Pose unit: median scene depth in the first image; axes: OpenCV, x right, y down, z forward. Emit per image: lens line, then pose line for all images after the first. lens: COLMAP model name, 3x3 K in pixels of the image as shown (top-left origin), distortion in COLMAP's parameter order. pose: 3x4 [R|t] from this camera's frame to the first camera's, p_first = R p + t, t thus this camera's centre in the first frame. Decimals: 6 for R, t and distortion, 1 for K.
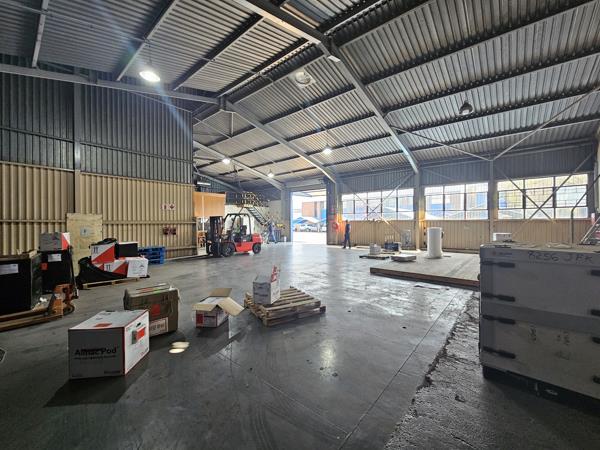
lens RADIAL K [[249.1, 0, 304.2], [0, 249.1, 223.6], [0, 0, 1]] dist [0.012406, 0.000301]
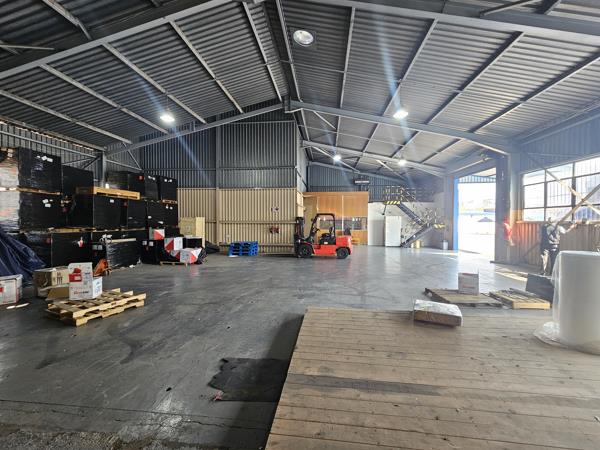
lens RADIAL K [[249.1, 0, 301.7], [0, 249.1, 222.1], [0, 0, 1]] dist [0.012406, 0.000301]
pose [[0.561805, 0.014322, -0.827145, 0.455196], [-0.007804, 0.999897, 0.012013, -0.018906], [0.827233, -0.000294, 0.561860, 0.399380]]
